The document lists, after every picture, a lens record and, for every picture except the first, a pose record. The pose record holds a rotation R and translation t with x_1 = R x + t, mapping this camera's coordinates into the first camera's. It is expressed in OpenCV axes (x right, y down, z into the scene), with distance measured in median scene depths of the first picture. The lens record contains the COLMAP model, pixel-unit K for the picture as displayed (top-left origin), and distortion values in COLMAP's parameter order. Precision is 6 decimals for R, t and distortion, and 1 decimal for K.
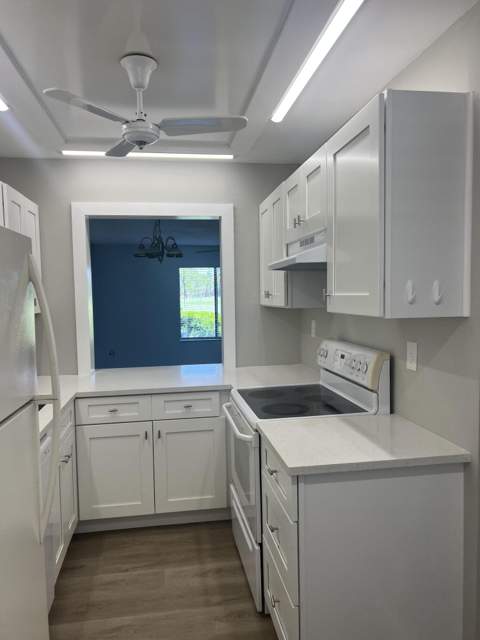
lens RADIAL K [[486.0, 0, 238.2], [0, 486.0, 320.9], [0, 0, 1]] dist [0.005652, 0.003929]
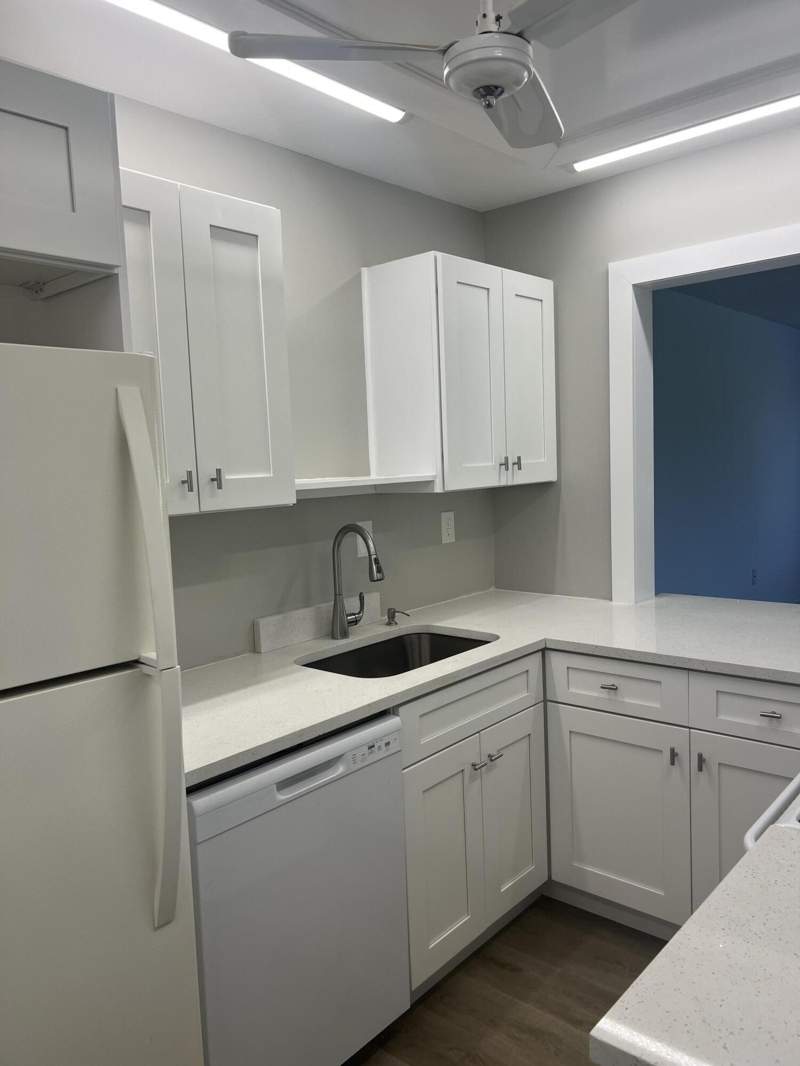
lens RADIAL K [[809.5, 0, 400.6], [0, 809.5, 532.2], [0, 0, 1]] dist [0.005652, 0.003929]
pose [[0.642288, 0.069915, -0.763268, 0.210941], [-0.023787, 0.997170, 0.071324, -0.021928], [0.766094, -0.027655, 0.642133, 0.322947]]
